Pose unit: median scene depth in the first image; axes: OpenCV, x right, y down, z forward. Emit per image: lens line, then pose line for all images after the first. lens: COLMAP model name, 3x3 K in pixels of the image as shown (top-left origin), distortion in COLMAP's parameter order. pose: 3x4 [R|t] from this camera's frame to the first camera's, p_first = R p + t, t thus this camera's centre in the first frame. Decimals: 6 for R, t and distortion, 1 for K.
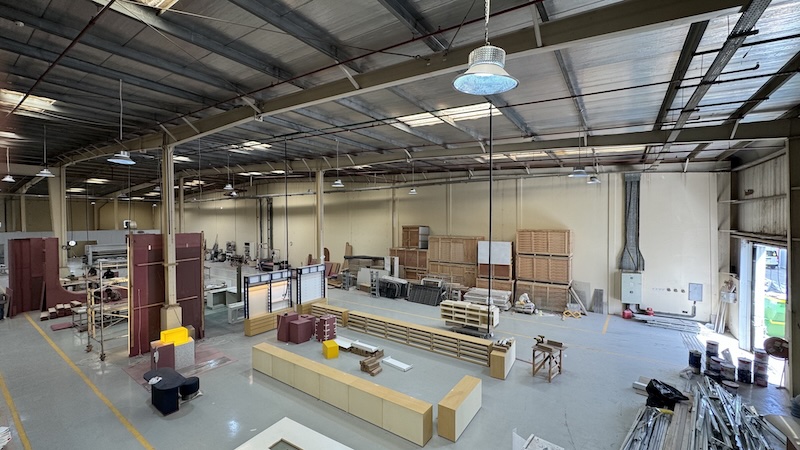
lens RADIAL K [[319.6, 0, 400.0], [0, 319.6, 225.0], [0, 0, 1]] dist [-0.003577, 0.000288]
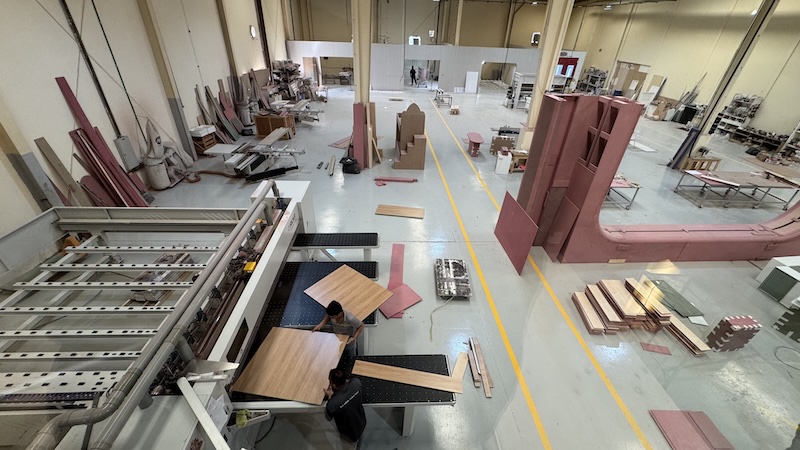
lens RADIAL K [[319.6, 0, 400.0], [0, 319.6, 225.0], [0, 0, 1]] dist [-0.003577, 0.000288]
pose [[0.604793, 0.441837, -0.662575, -0.842931], [-0.045620, 0.849835, 0.525070, -0.021426], [0.795075, -0.287332, 0.534131, 0.490713]]
